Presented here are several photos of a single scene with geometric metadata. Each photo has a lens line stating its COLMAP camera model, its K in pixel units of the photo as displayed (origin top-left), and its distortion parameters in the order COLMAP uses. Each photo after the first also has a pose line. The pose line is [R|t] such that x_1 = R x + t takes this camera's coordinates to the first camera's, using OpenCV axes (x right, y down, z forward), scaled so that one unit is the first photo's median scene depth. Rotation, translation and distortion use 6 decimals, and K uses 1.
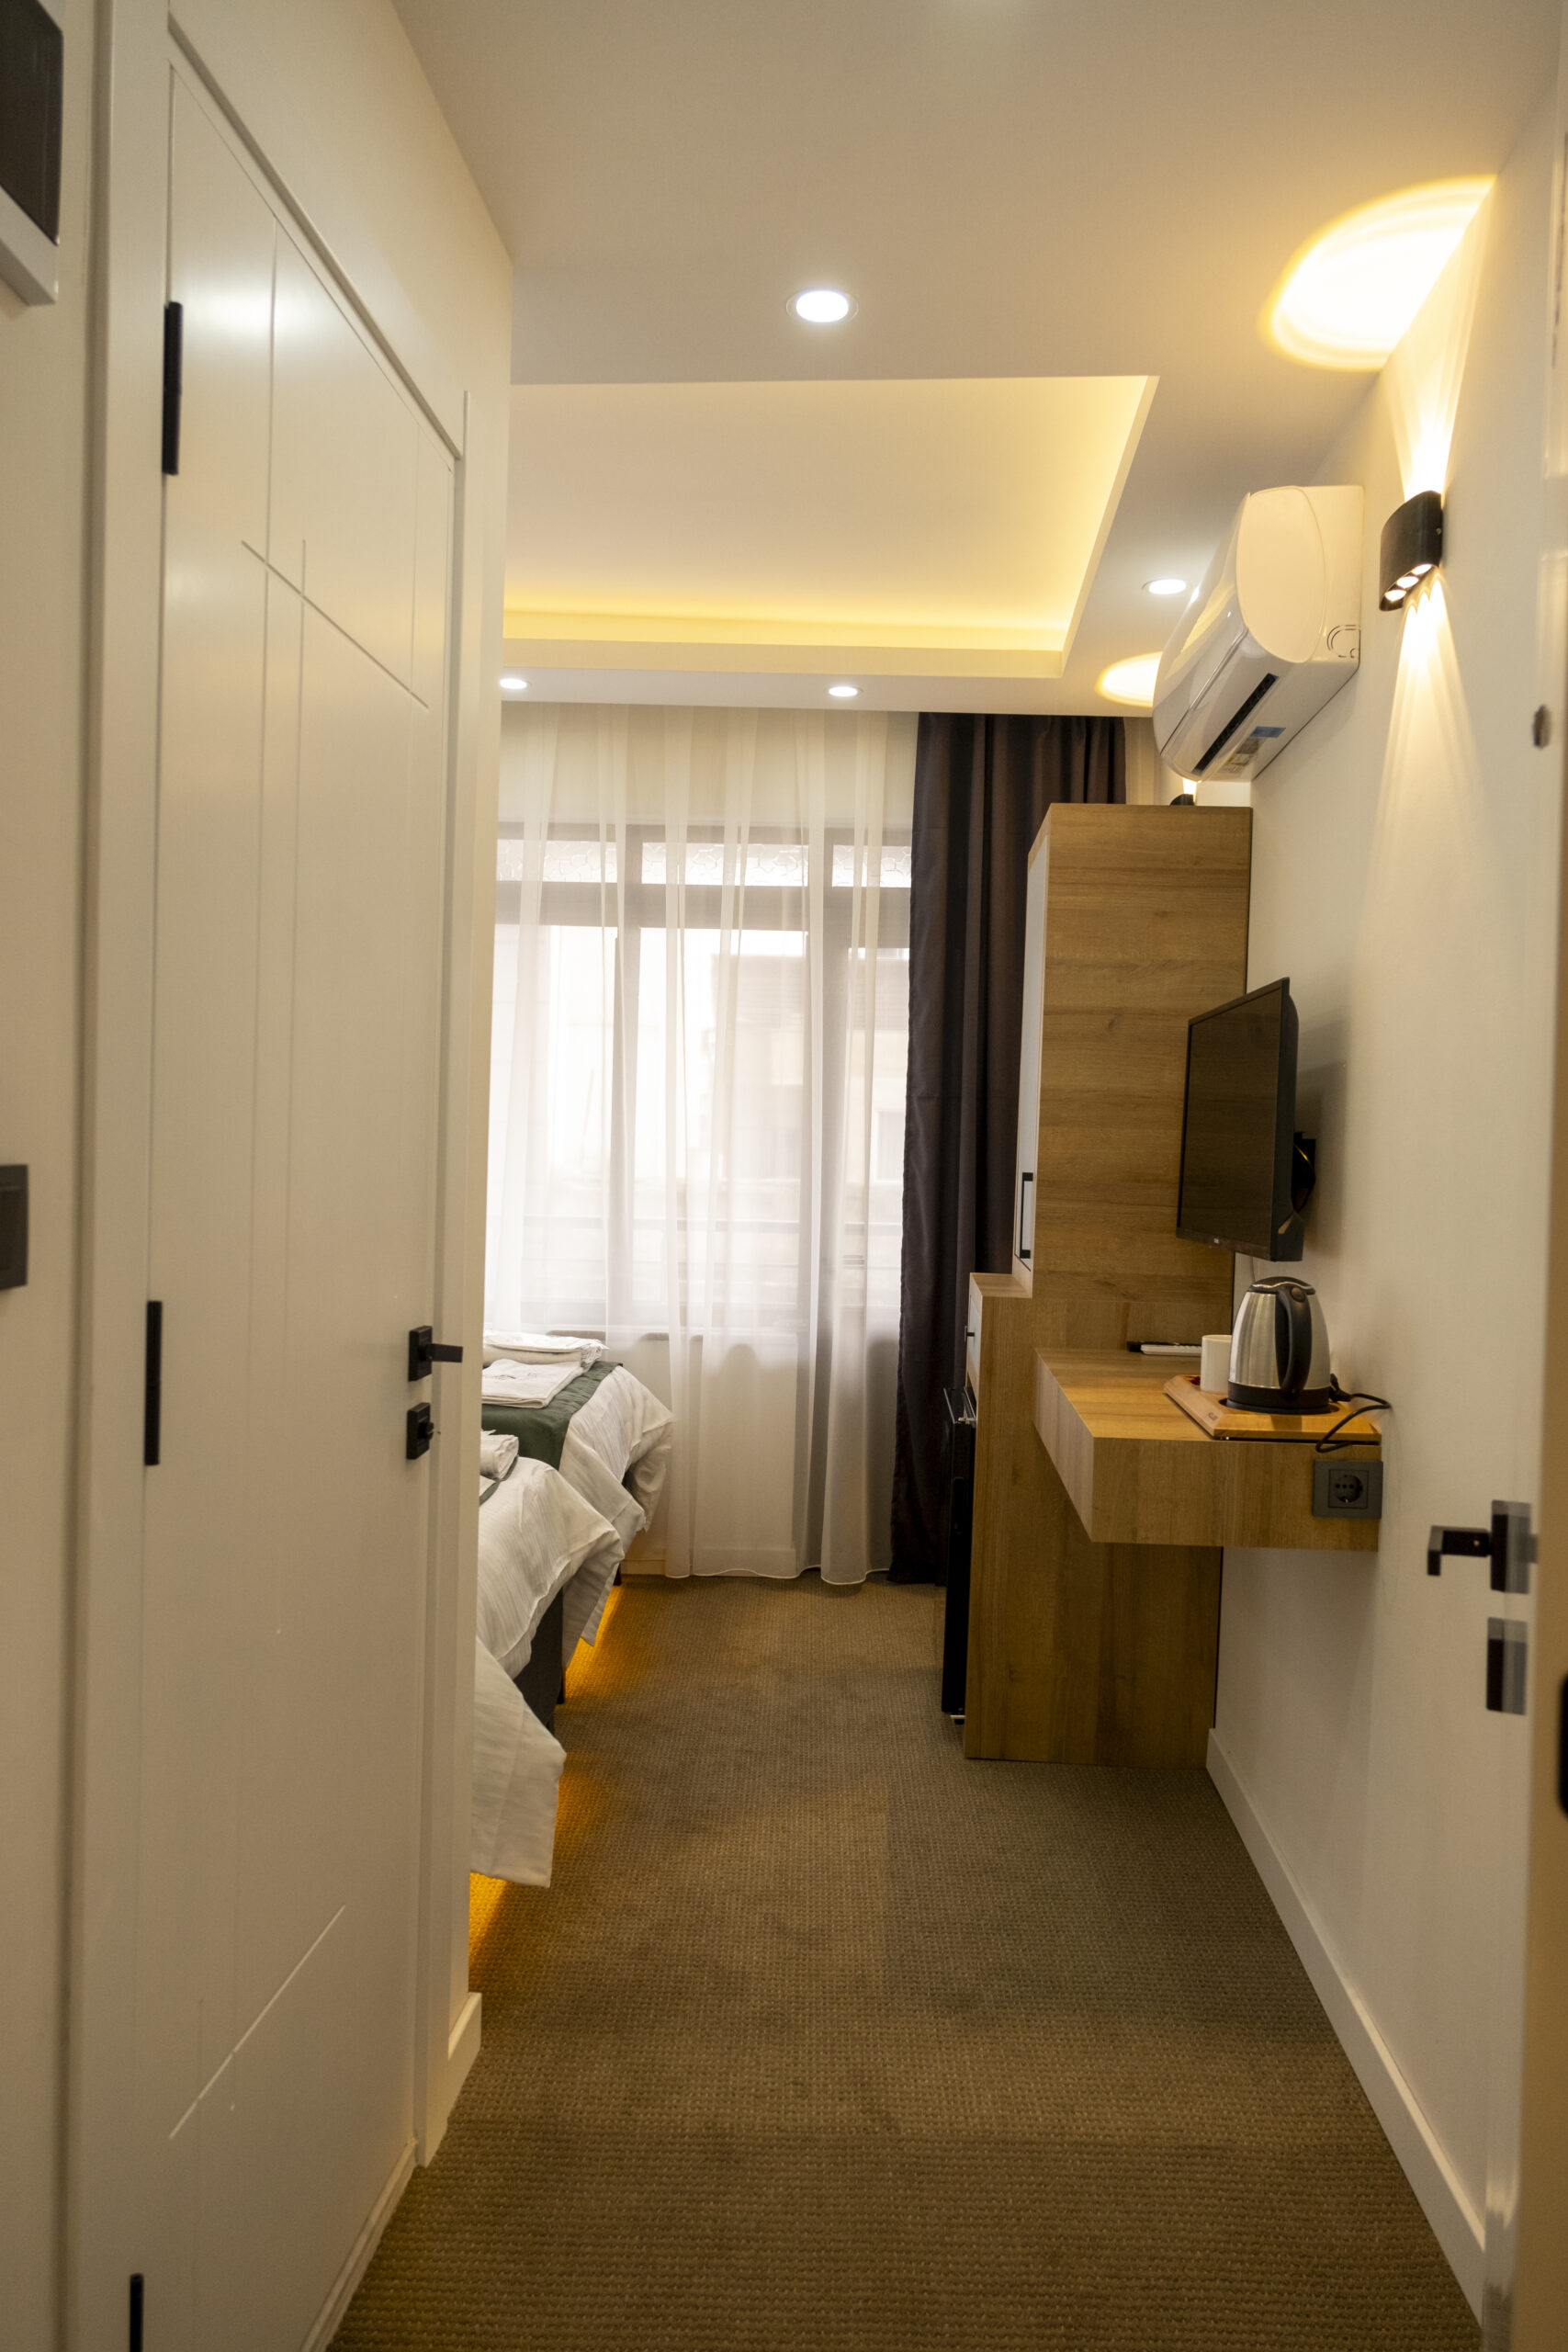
lens RADIAL K [[1567.8, 0, 798.4], [0, 1567.8, 1185.5], [0, 0, 1]] dist [-0.030181, 0.020946]
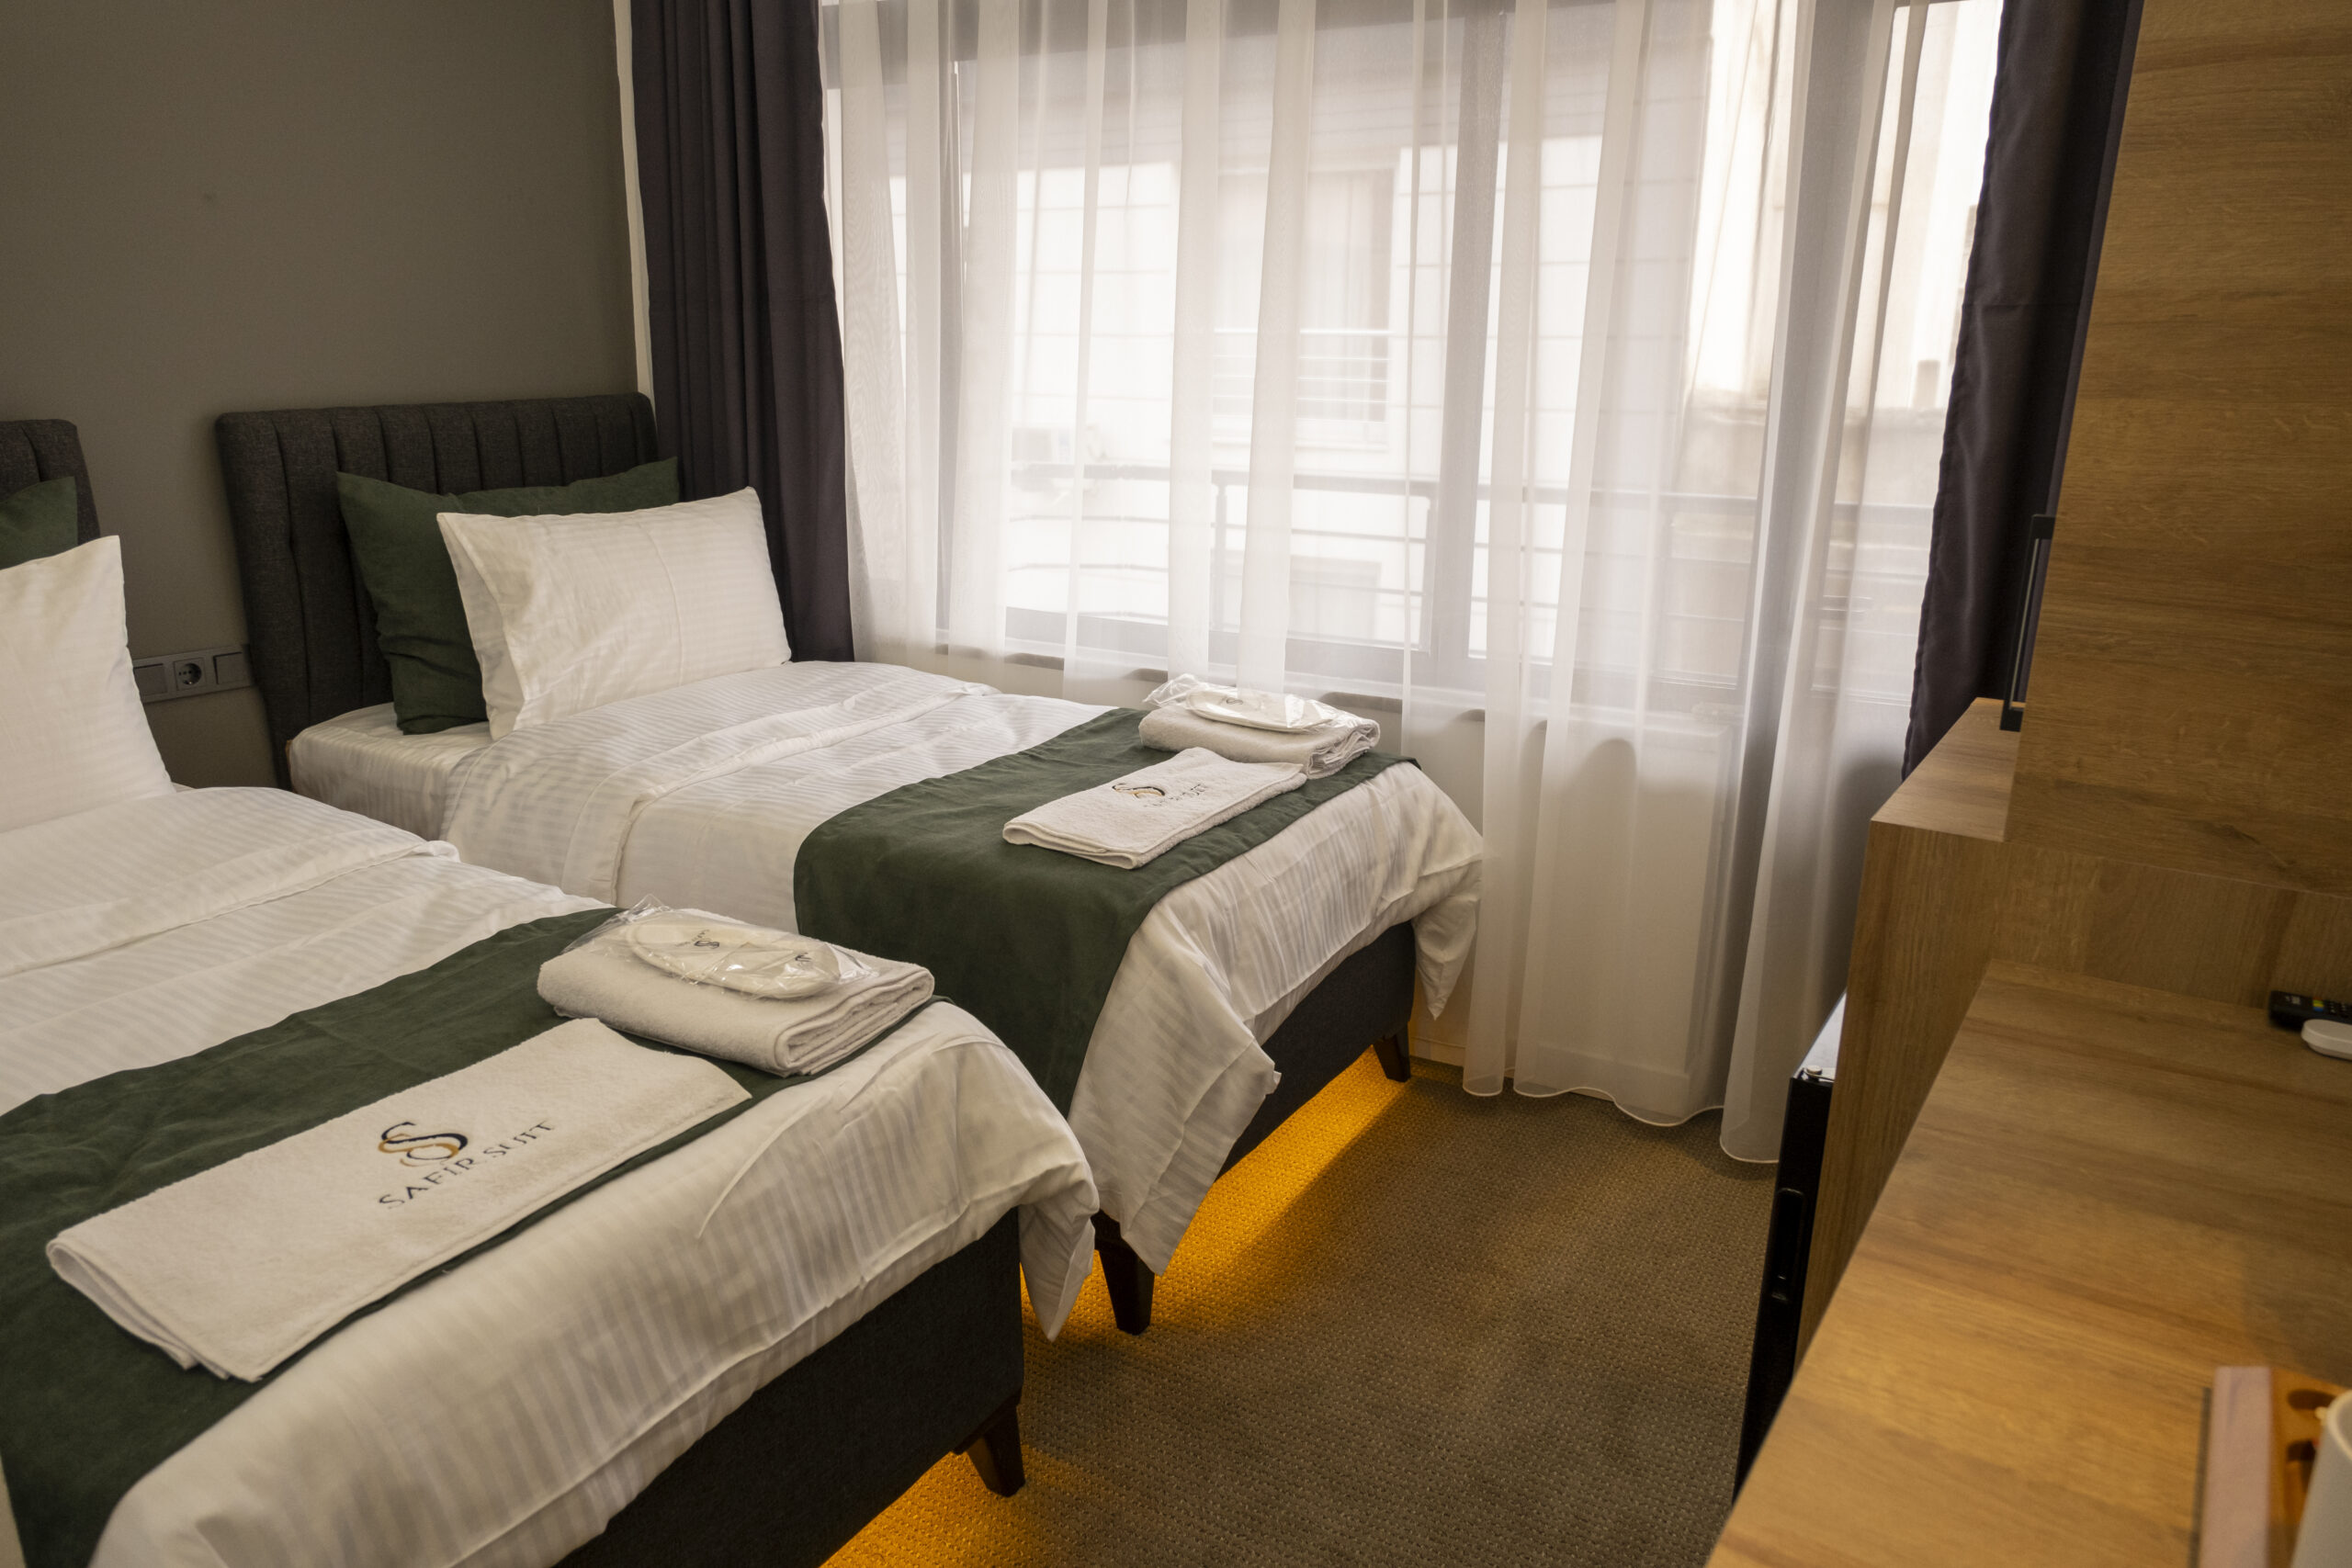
lens RADIAL K [[1597.7, 0, 1181.8], [0, 1597.7, 780.0], [0, 0, 1]] dist [0.007736, 0.005981]
pose [[0.867916, 0.115242, -0.483158, 0.164207], [-0.000099, 0.972753, 0.231843, -0.038157], [0.496711, -0.201173, 0.844279, 0.559256]]
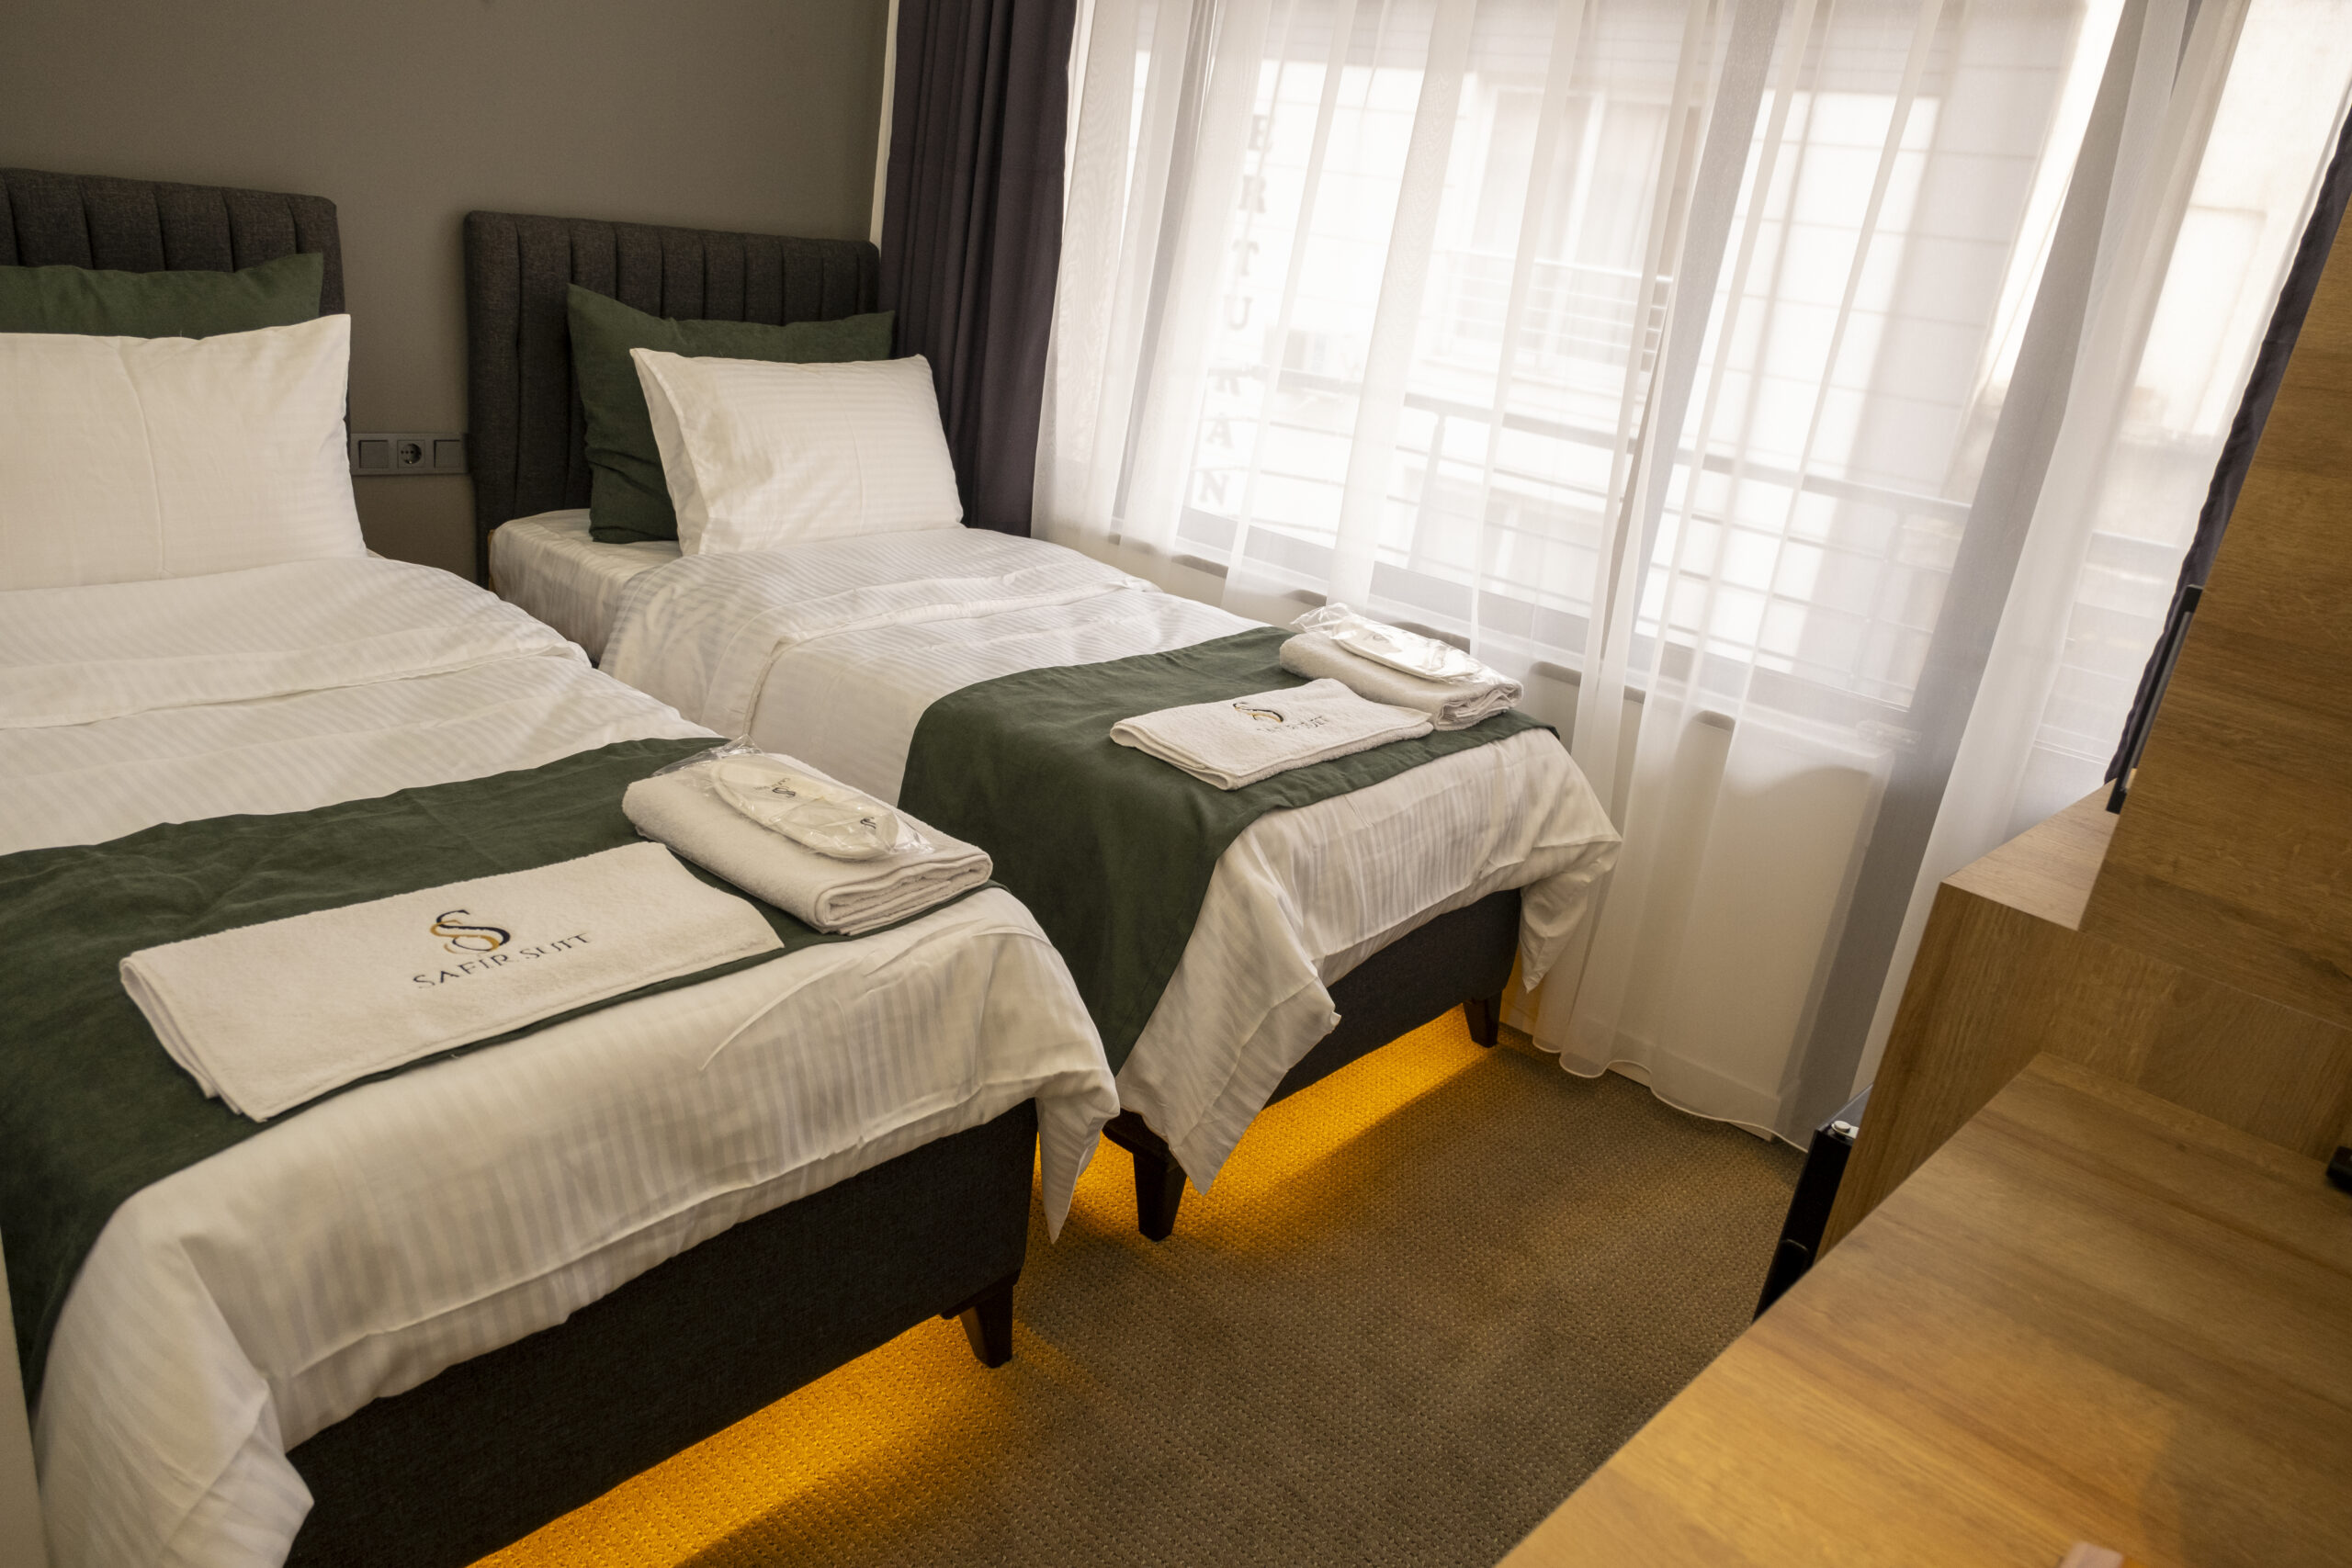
lens RADIAL K [[1588.8, 0, 1184.2], [0, 1588.8, 781.5], [0, 0, 1]] dist [0.000065, 0.005947]
pose [[0.765869, 0.287381, -0.575202, 0.194752], [-0.130613, 0.945445, 0.298453, -0.045796], [0.629592, -0.153447, 0.761622, 0.592657]]
